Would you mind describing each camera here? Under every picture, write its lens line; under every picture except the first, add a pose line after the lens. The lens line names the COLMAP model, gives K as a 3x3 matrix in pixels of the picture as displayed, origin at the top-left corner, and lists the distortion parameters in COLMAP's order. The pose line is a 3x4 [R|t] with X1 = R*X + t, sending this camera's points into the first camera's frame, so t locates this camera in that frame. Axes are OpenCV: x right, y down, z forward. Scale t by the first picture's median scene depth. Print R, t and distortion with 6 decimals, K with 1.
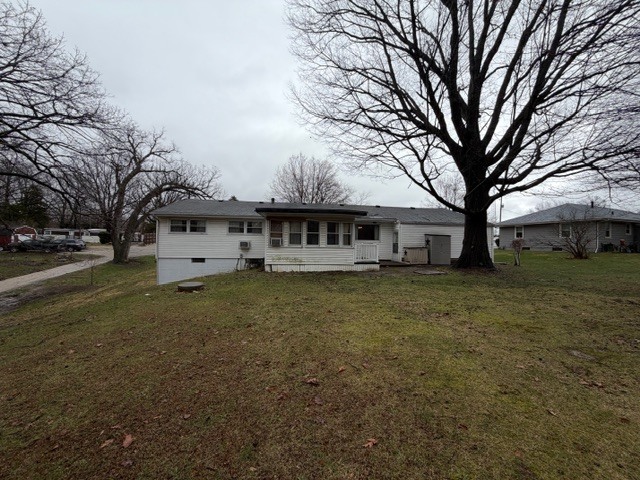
lens RADIAL K [[252.5, 0, 317.9], [0, 252.5, 239.2], [0, 0, 1]] dist [0.001047, 0.000075]
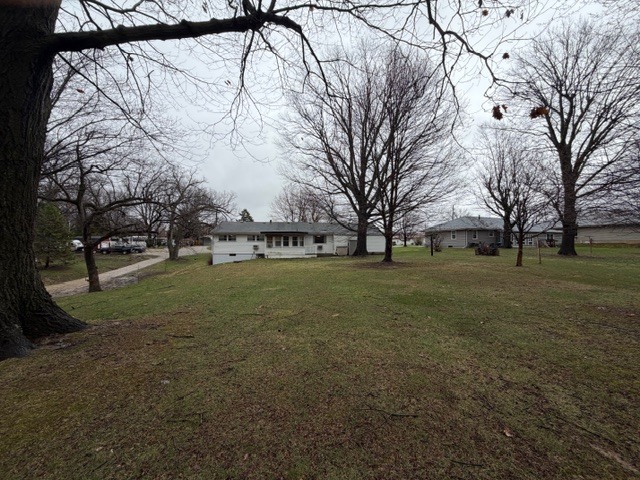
lens RADIAL K [[252.5, 0, 322.0], [0, 252.5, 242.1], [0, 0, 1]] dist [0.001047, 0.000075]
pose [[0.999742, -0.014906, -0.017166, 0.278345], [0.015037, 0.999859, 0.007524, -0.022487], [0.017051, -0.007780, 0.999824, -1.014431]]
